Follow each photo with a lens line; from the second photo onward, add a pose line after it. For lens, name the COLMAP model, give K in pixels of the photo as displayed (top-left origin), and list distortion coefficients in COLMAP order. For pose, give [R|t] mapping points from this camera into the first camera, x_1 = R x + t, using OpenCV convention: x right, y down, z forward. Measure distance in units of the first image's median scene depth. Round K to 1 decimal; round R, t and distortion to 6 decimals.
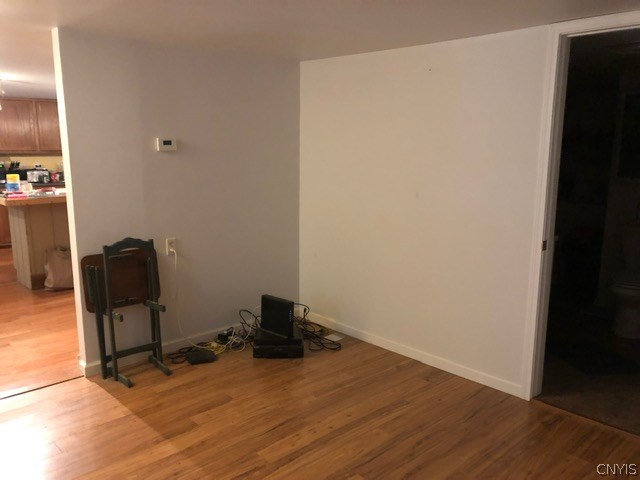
lens RADIAL K [[526.3, 0, 323.3], [0, 526.3, 240.8], [0, 0, 1]] dist [0.049558, -0.054358]
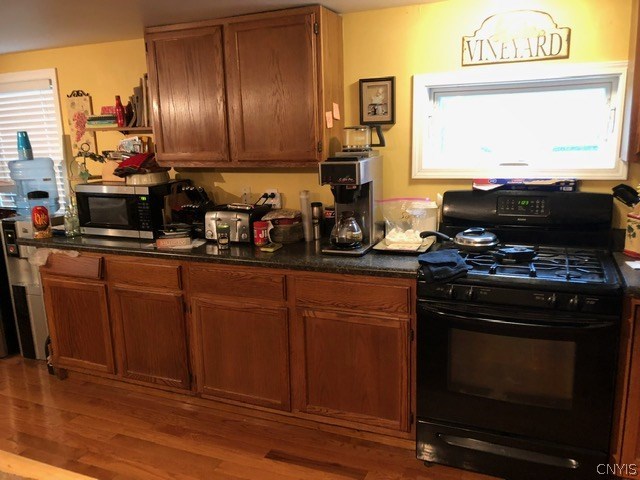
lens RADIAL K [[526.3, 0, 324.3], [0, 526.3, 243.0], [0, 0, 1]] dist [0.049558, -0.054358]
pose [[0.396988, 0.178642, -0.900271, -0.159597], [-0.132692, 0.981741, 0.136296, -0.173579], [0.908181, 0.065351, 0.413444, 0.915923]]
